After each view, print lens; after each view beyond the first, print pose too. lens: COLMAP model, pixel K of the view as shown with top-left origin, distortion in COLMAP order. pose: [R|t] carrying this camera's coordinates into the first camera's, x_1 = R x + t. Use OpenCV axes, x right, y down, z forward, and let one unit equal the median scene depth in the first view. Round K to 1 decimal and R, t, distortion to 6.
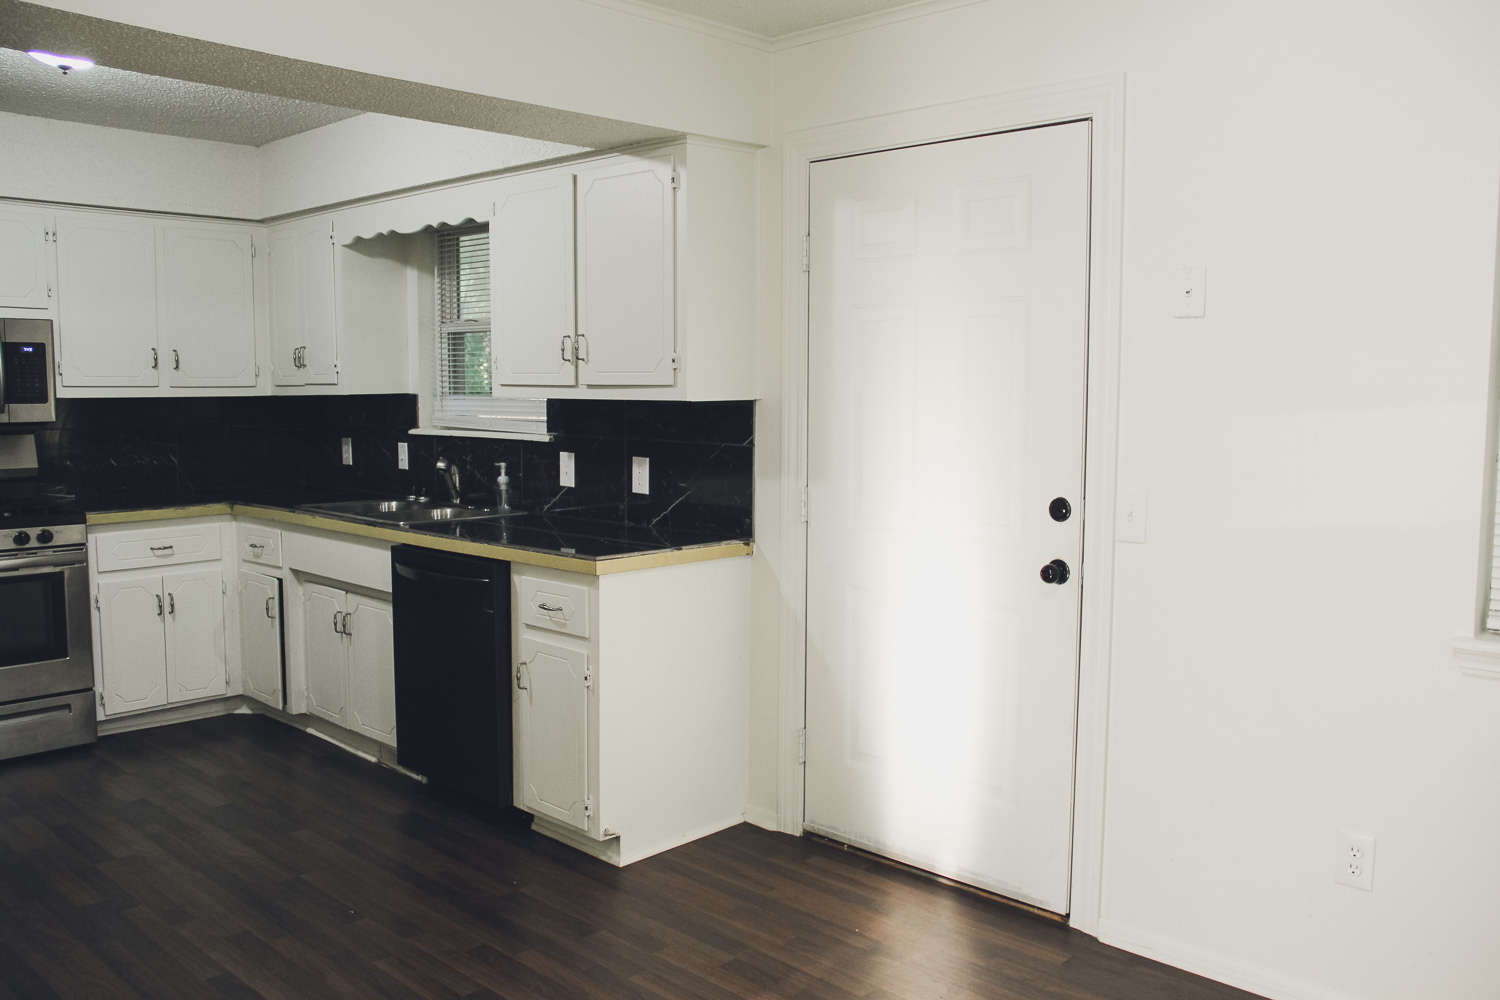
lens RADIAL K [[1237.9, 0, 750.0], [0, 1237.9, 500.0], [0, 0, 1]] dist [-0.099648, 0.110743]
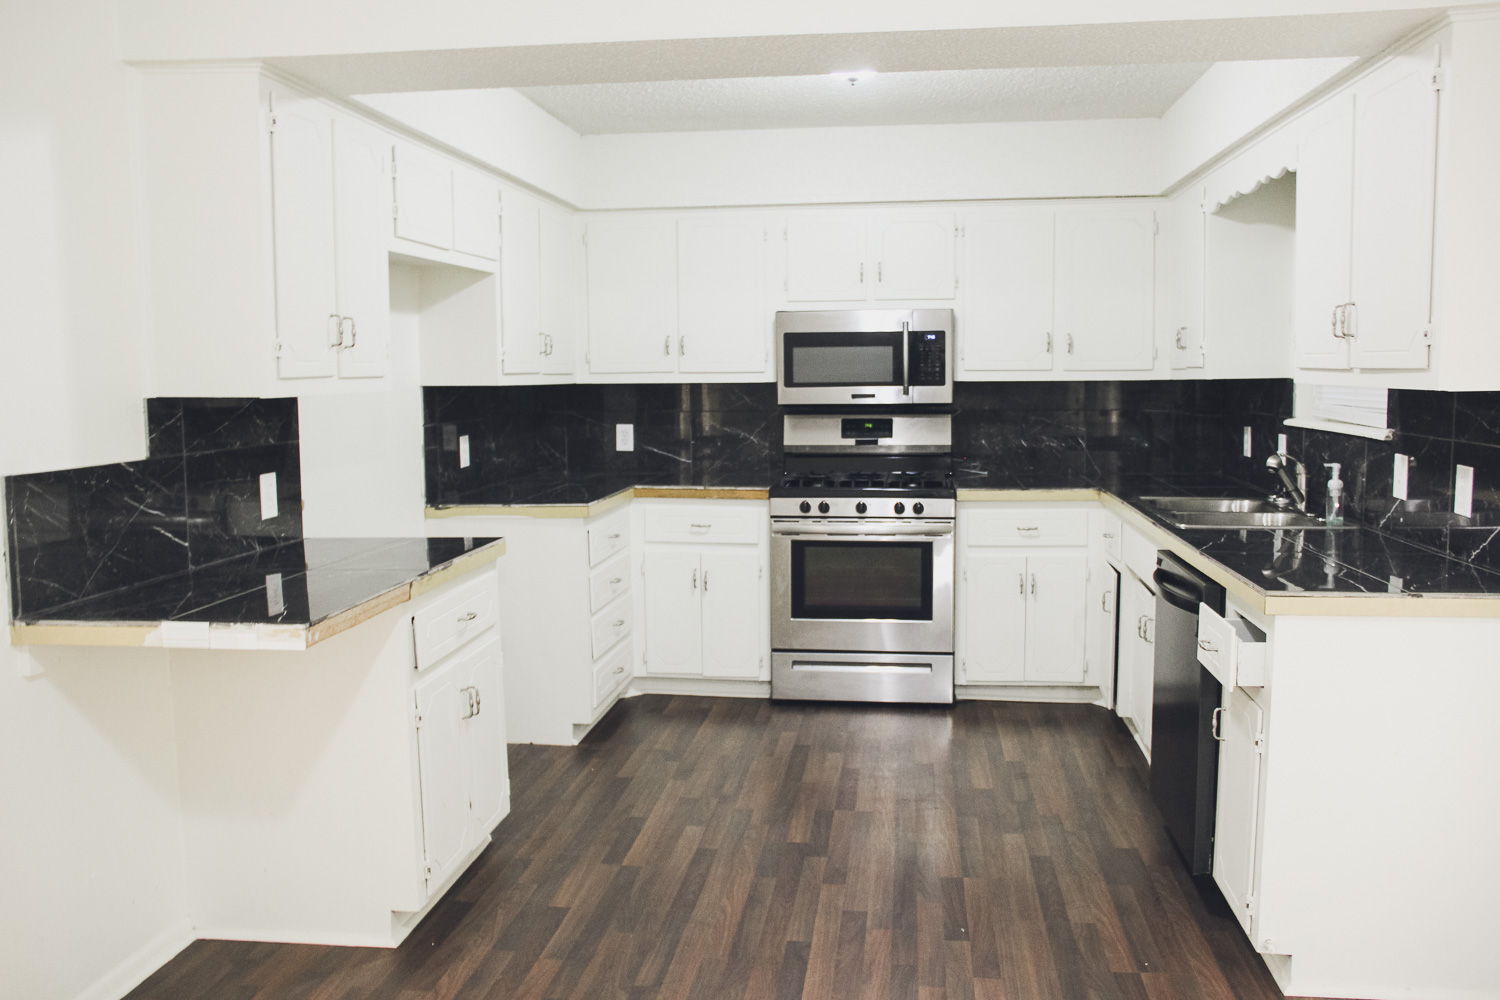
lens RADIAL K [[1237.9, 0, 750.0], [0, 1237.9, 500.0], [0, 0, 1]] dist [-0.099648, 0.110743]
pose [[0.588855, 0.076068, -0.804651, 0.221044], [-0.063679, 0.996833, 0.047635, -0.019969], [0.805726, 0.023189, 0.591834, 0.210838]]
